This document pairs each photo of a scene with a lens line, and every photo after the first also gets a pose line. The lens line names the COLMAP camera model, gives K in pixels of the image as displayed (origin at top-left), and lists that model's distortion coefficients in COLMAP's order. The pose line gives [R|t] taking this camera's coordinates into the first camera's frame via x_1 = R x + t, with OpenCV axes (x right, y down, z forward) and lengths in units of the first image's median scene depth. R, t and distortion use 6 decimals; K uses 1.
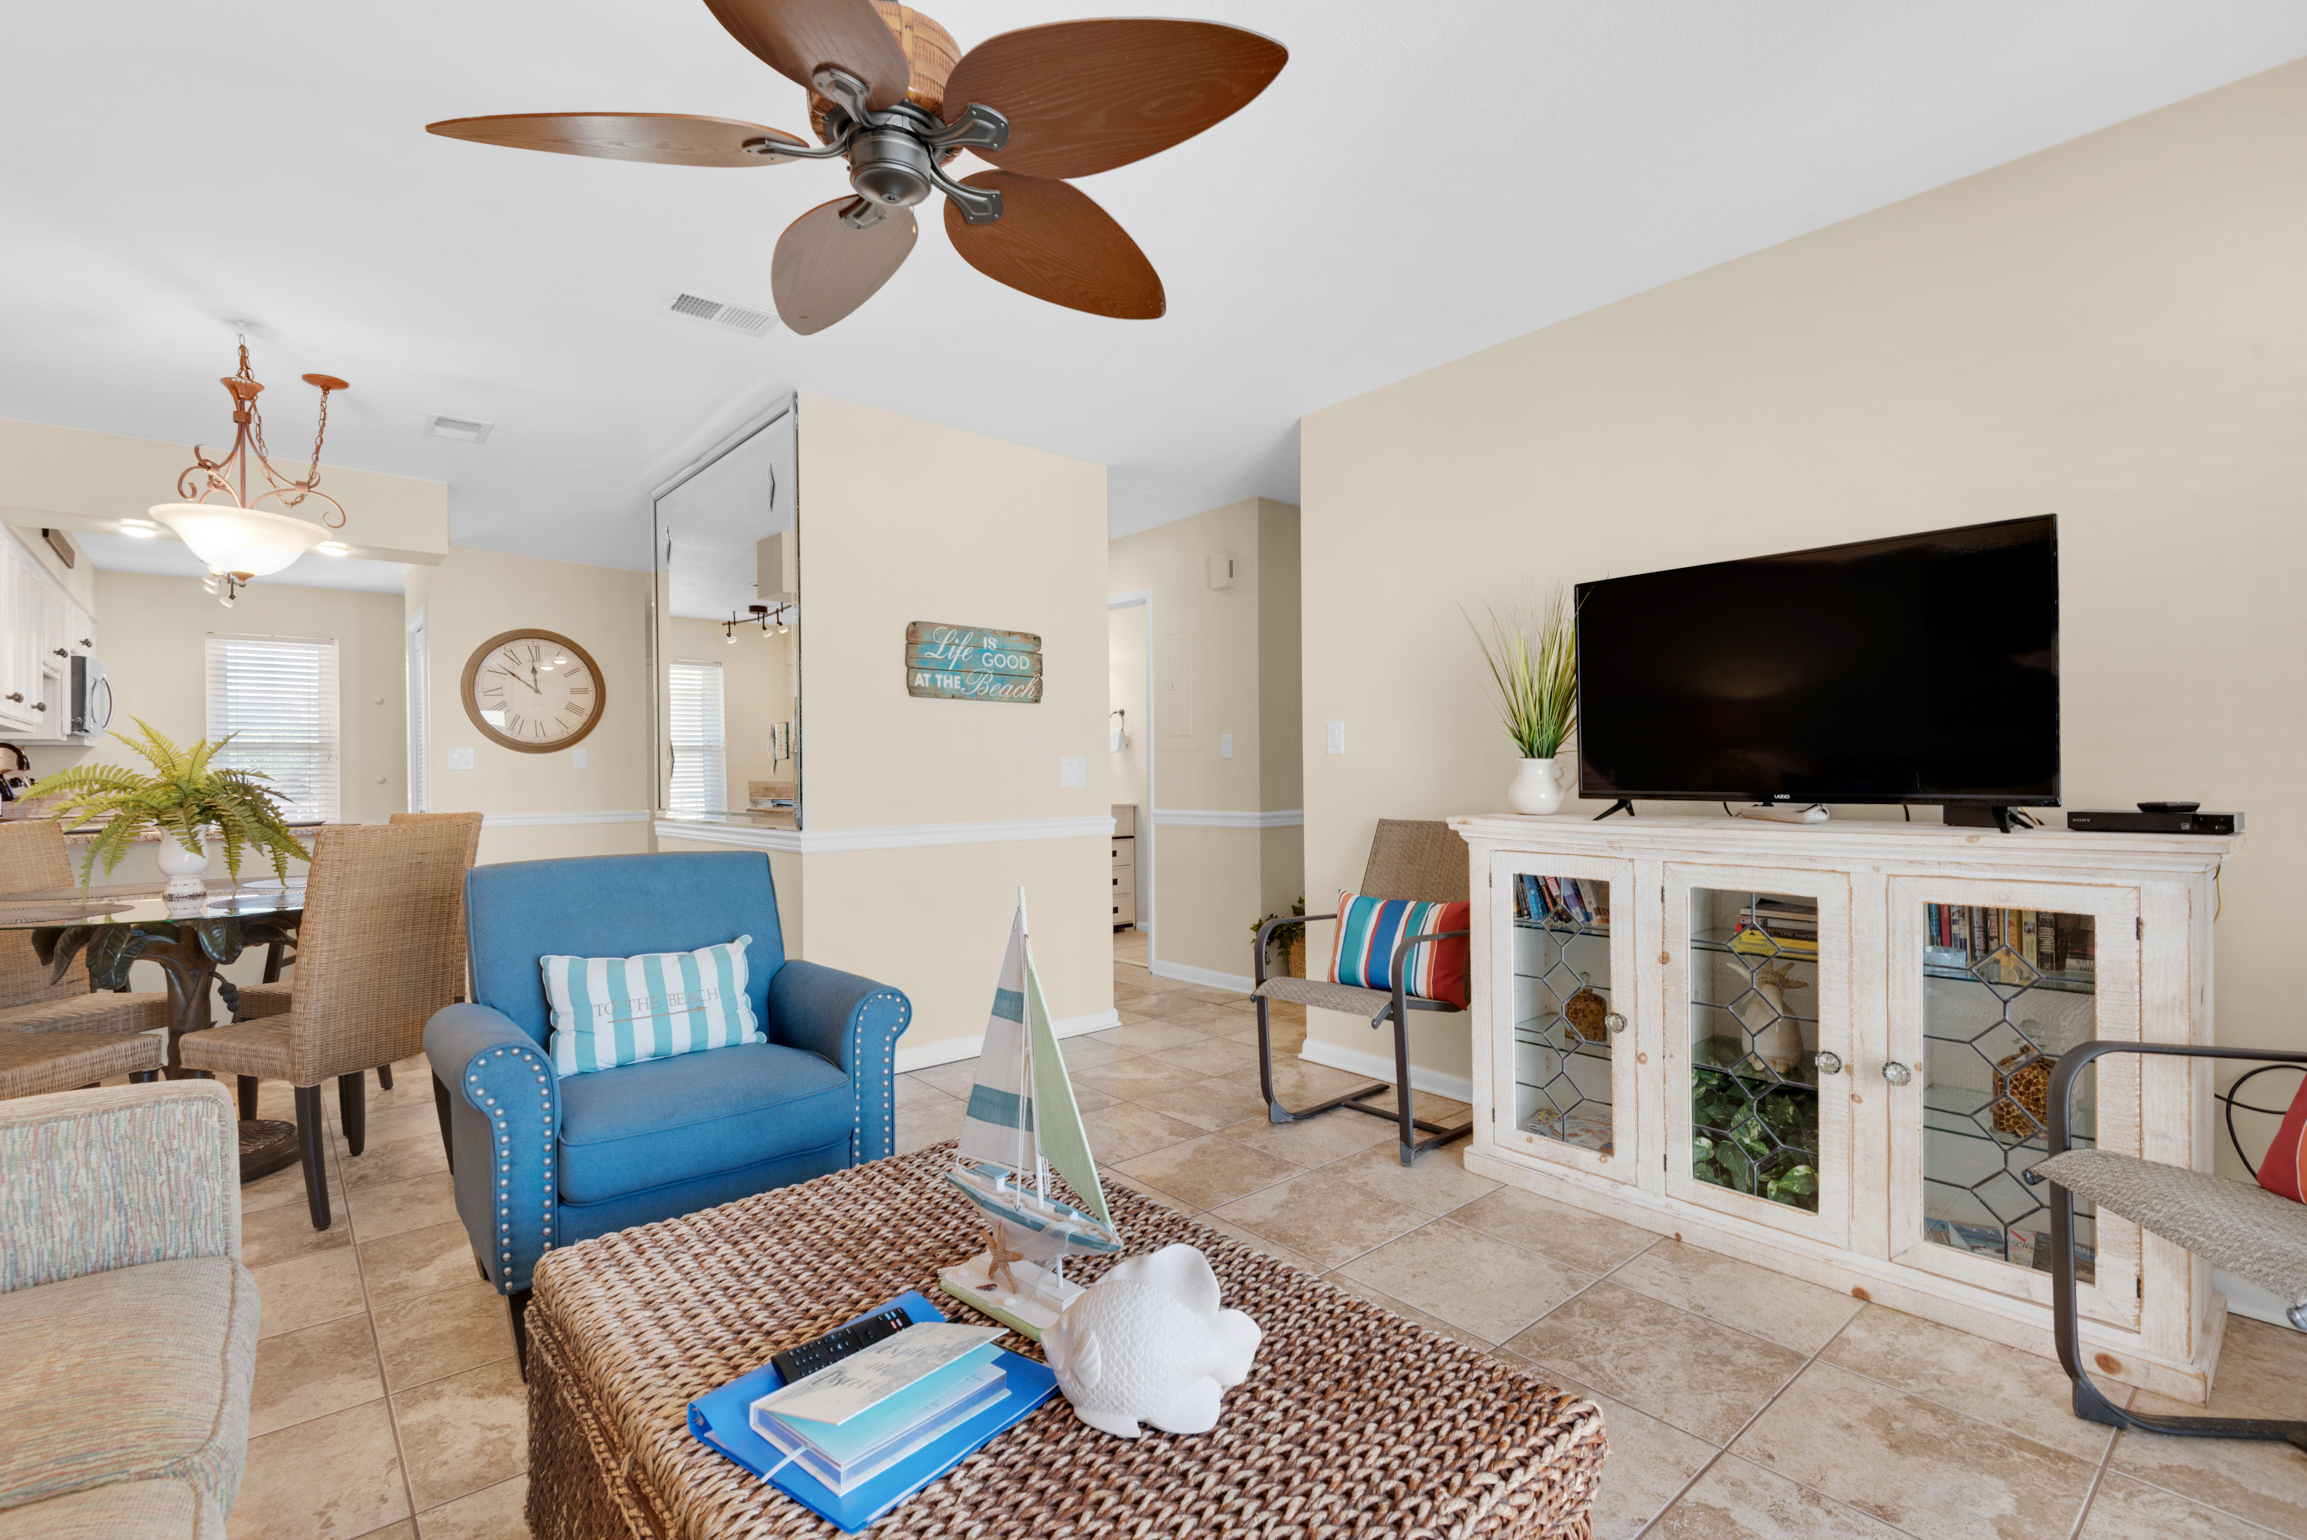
lens RADIAL K [[1049.8, 0, 1160.9], [0, 1049.8, 785.2], [0, 0, 1]] dist [-0.000469, -0.001218]
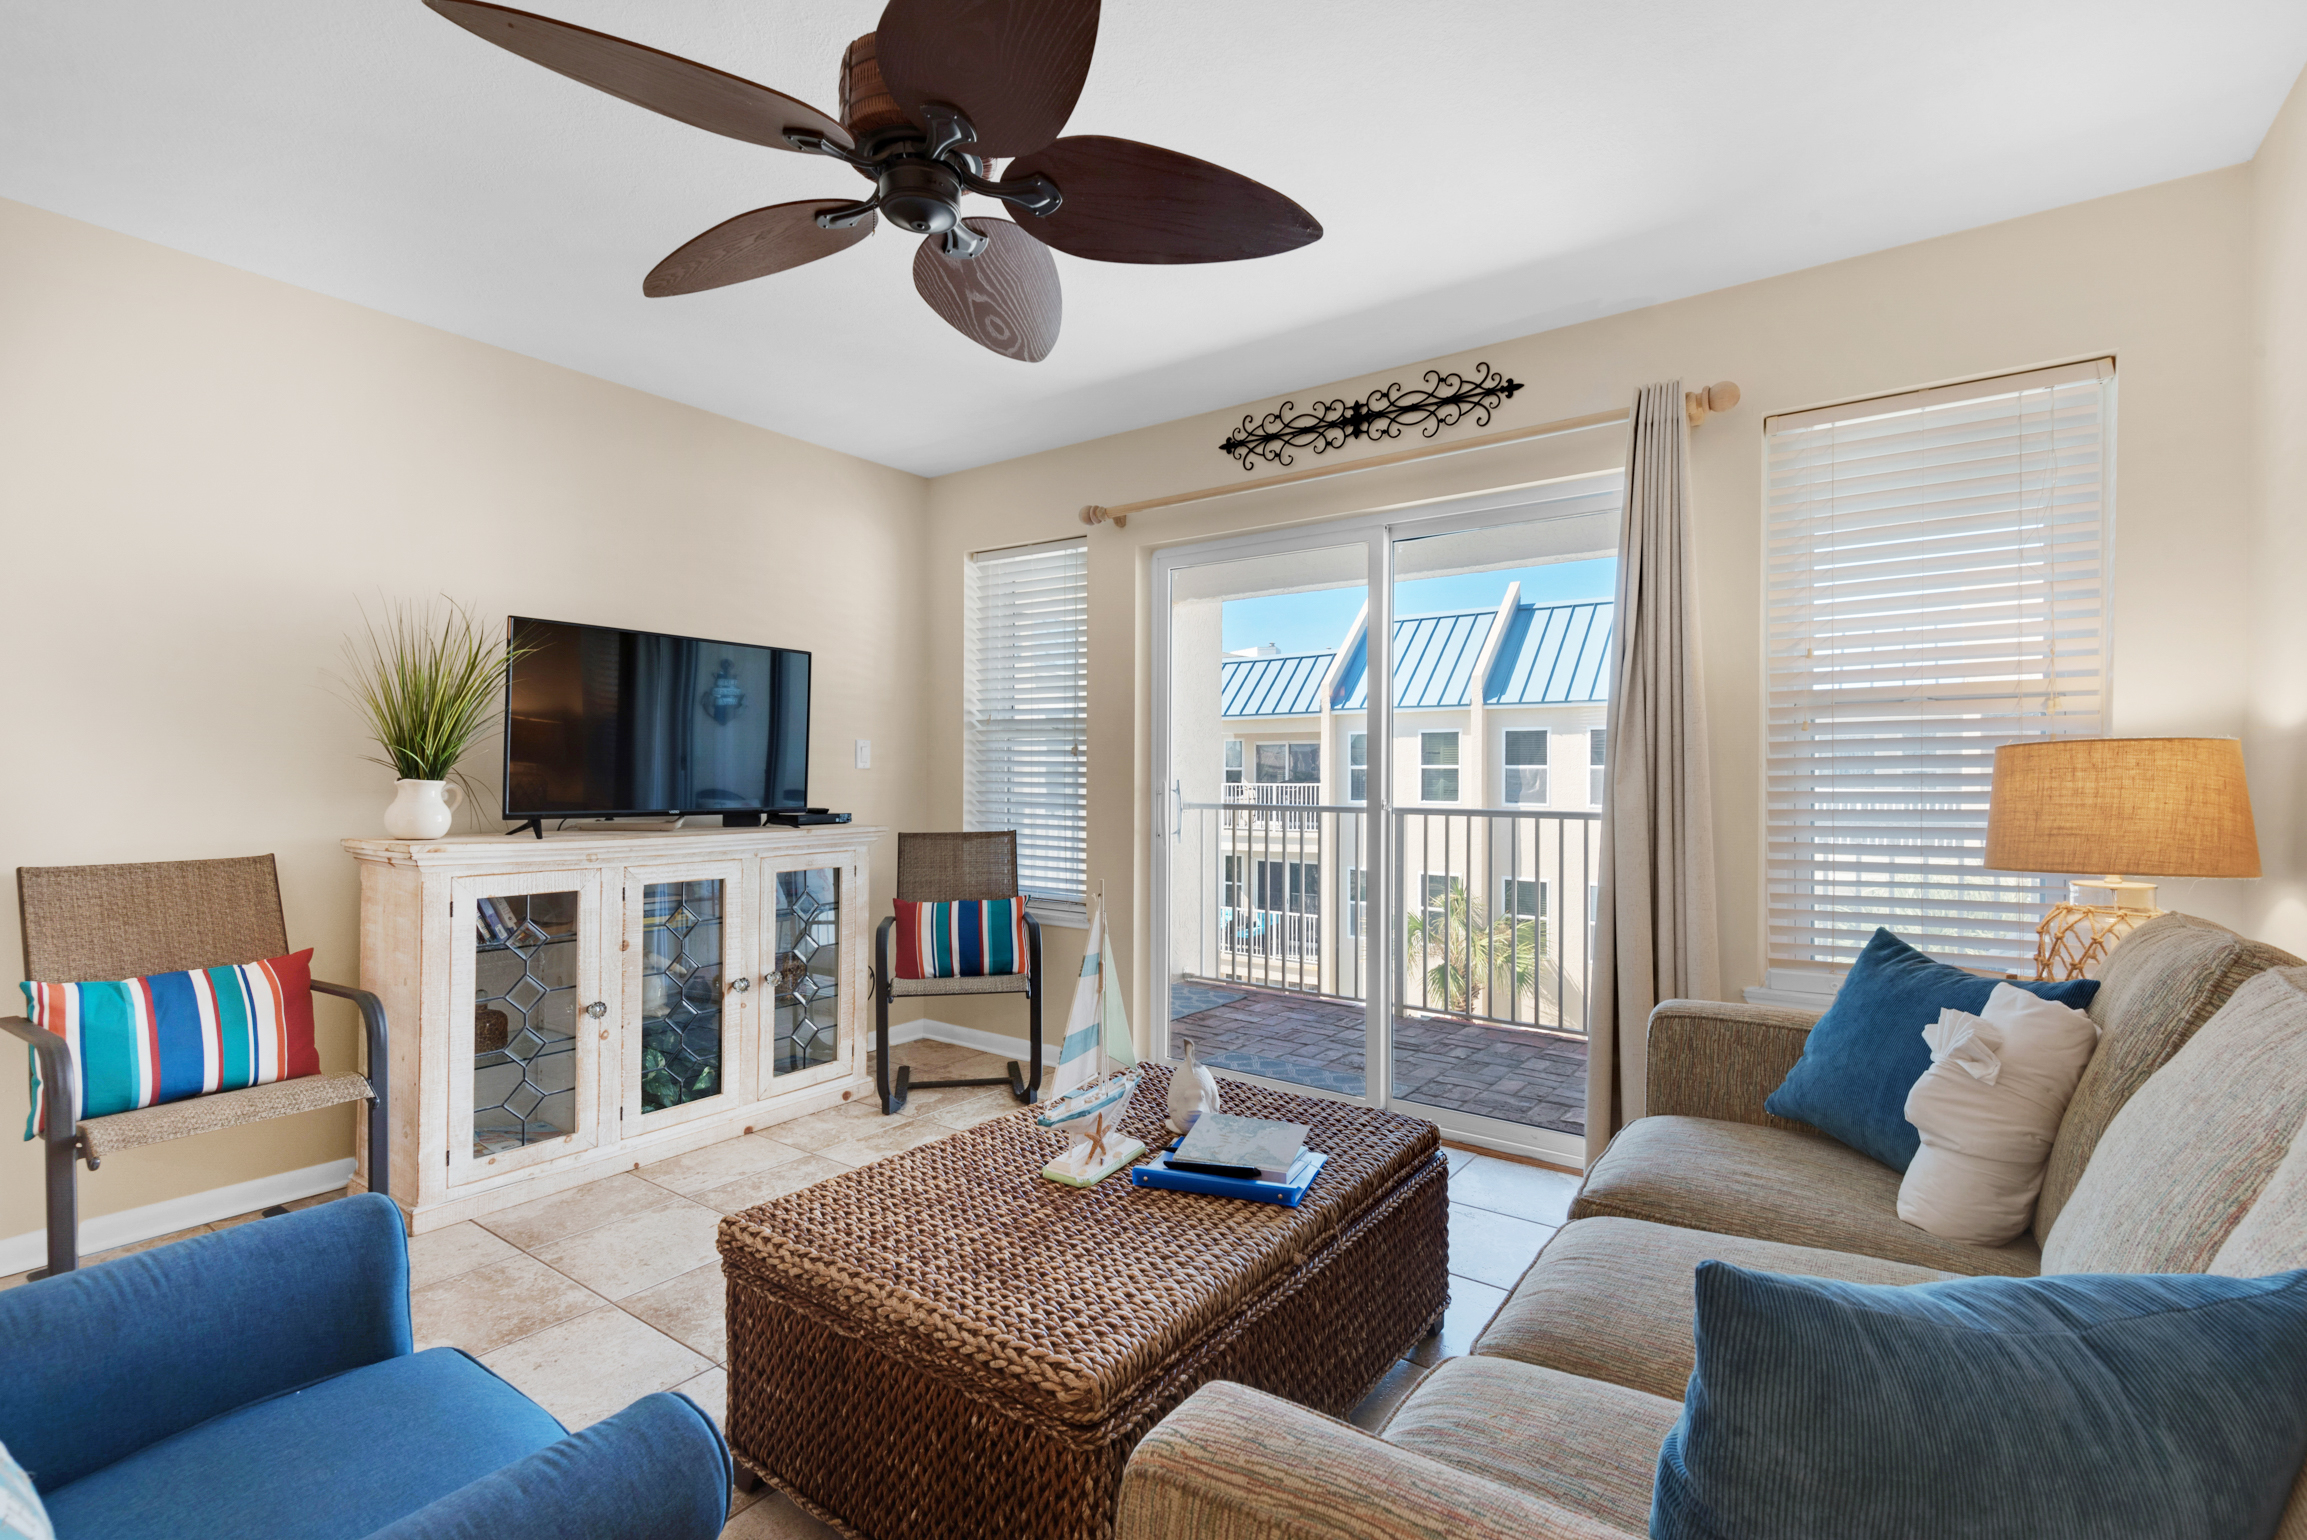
lens RADIAL K [[1049.8, 0, 1160.9], [0, 1049.8, 785.2], [0, 0, 1]] dist [-0.000469, -0.001218]
pose [[-0.255280, -0.003983, 0.966859, -0.884542], [0.003977, 0.999979, 0.005170, -0.028580], [-0.966859, 0.005164, -0.255259, 0.716937]]
